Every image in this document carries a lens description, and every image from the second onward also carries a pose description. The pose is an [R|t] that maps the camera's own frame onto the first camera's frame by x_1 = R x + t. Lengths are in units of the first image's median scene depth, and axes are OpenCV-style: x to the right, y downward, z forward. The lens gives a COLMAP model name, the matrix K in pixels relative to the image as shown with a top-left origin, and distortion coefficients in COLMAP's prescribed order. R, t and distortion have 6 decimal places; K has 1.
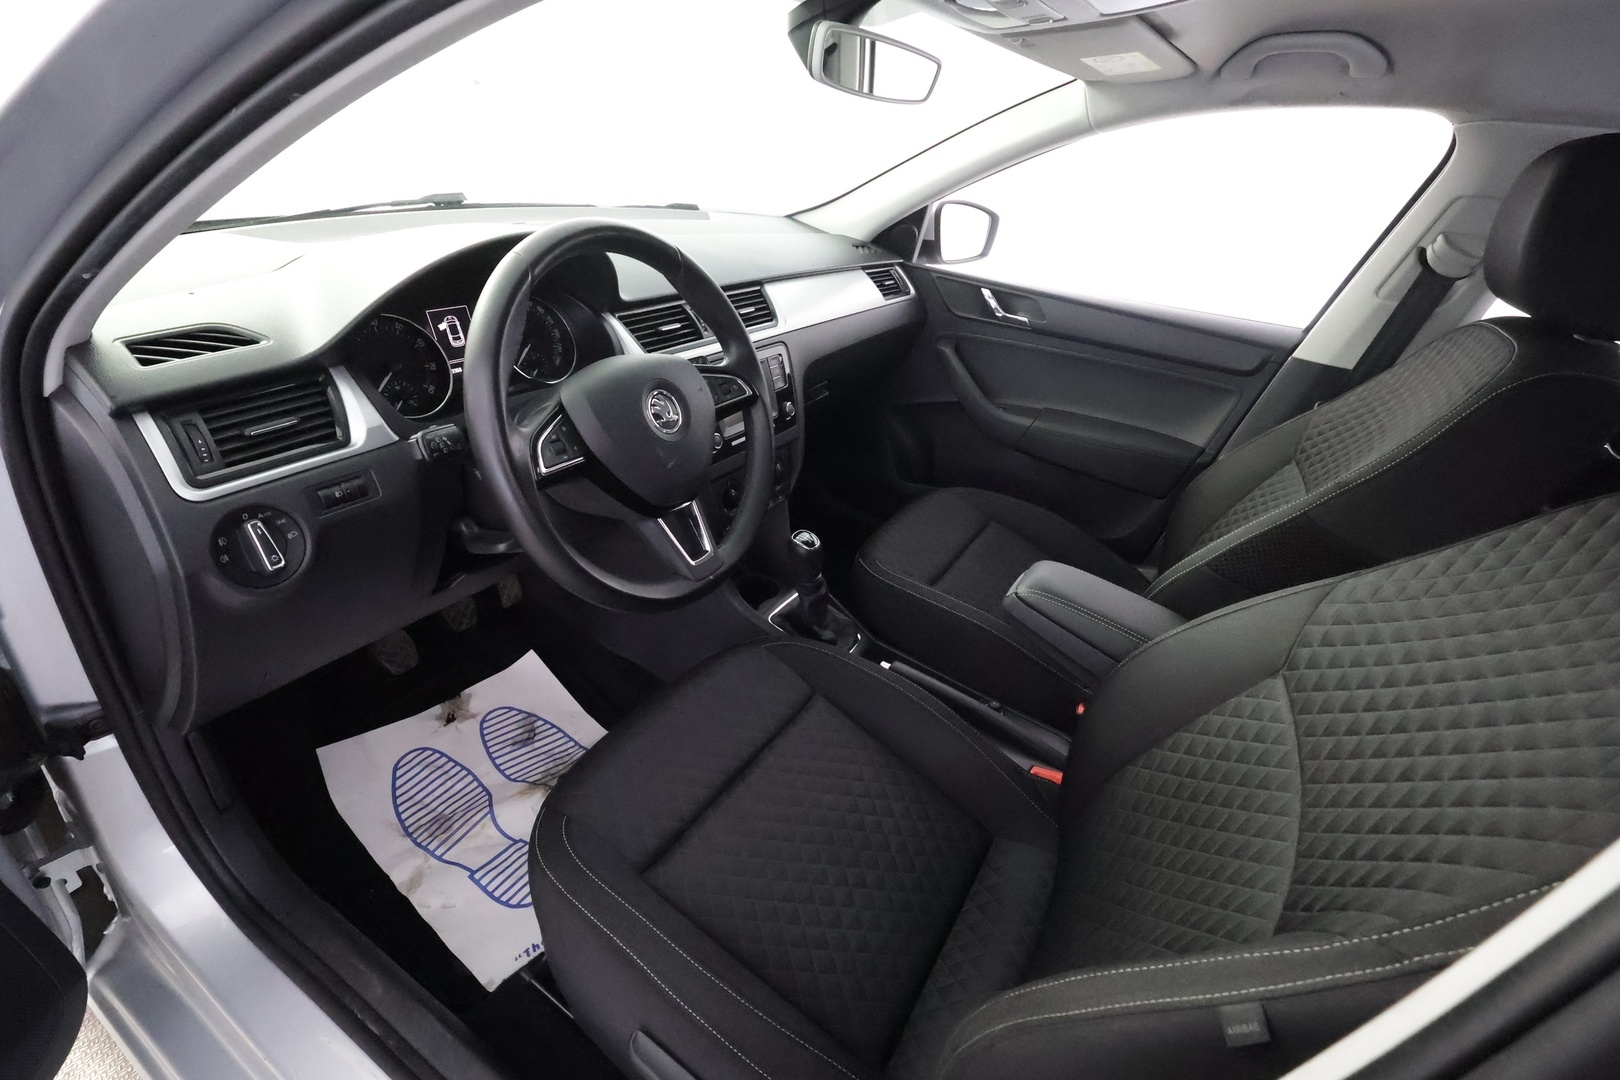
lens RADIAL K [[745.1, 0, 810.0], [0, 745.1, 540.0], [0, 0, 1]] dist [0.000477, 0.000714]
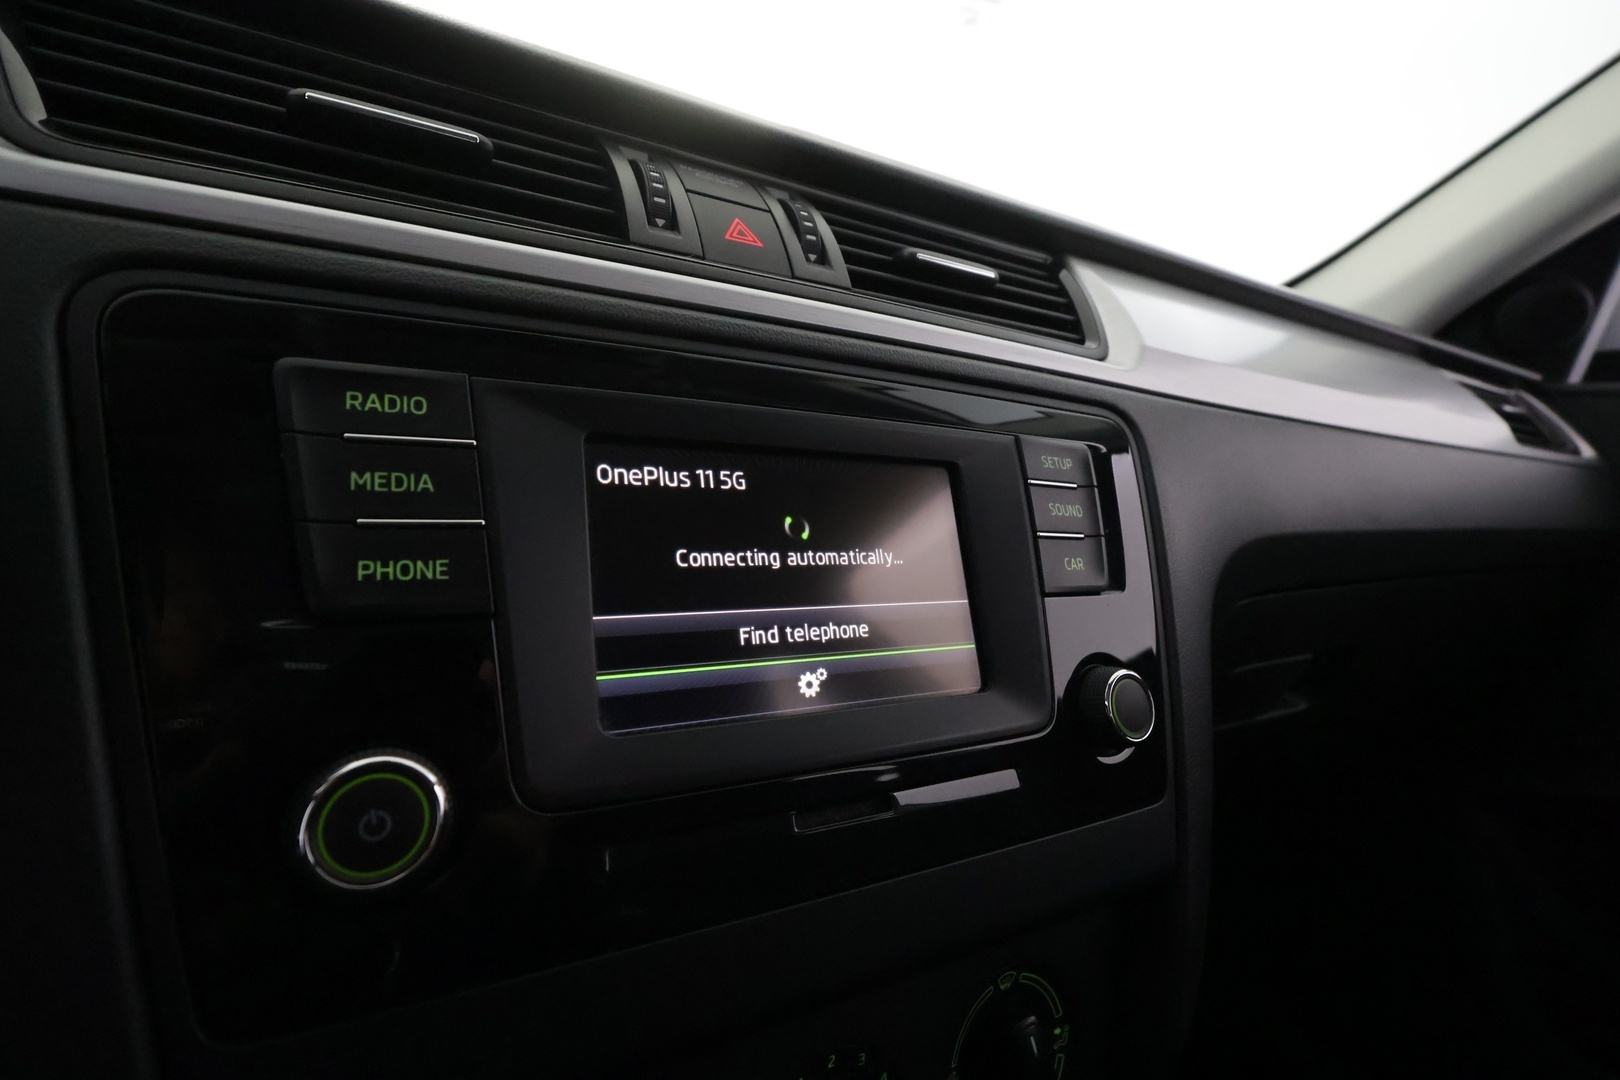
lens RADIAL K [[759.7, 0, 810.0], [0, 759.7, 540.0], [0, 0, 1]] dist [-0.000650, 0.000168]
pose [[0.872524, 0.031008, -0.487587, -0.004273], [-0.229020, 0.907506, -0.352113, -0.127479], [0.431569, 0.418894, 0.798922, 0.793074]]
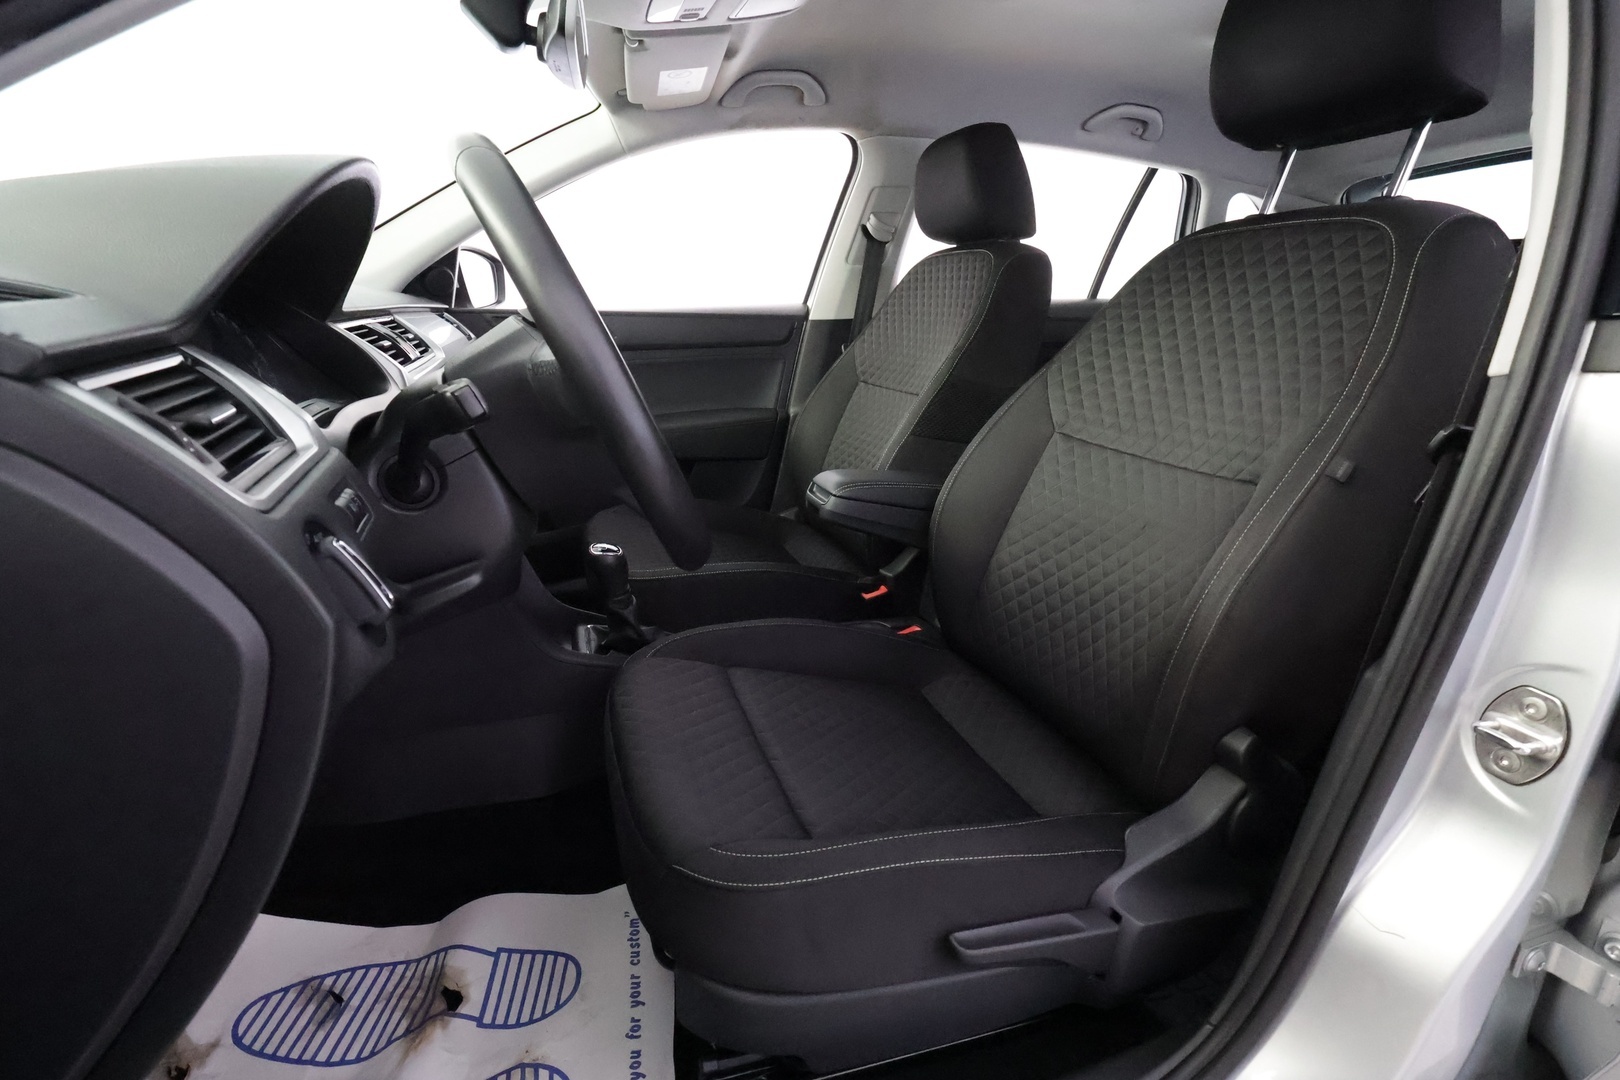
lens RADIAL K [[745.1, 0, 810.0], [0, 745.1, 540.0], [0, 0, 1]] dist [0.000477, 0.000714]
pose [[0.641538, -0.338680, 0.688277, -0.435829], [0.429334, 0.902087, 0.043711, 0.052660], [-0.635690, 0.267458, 0.724130, 0.166590]]
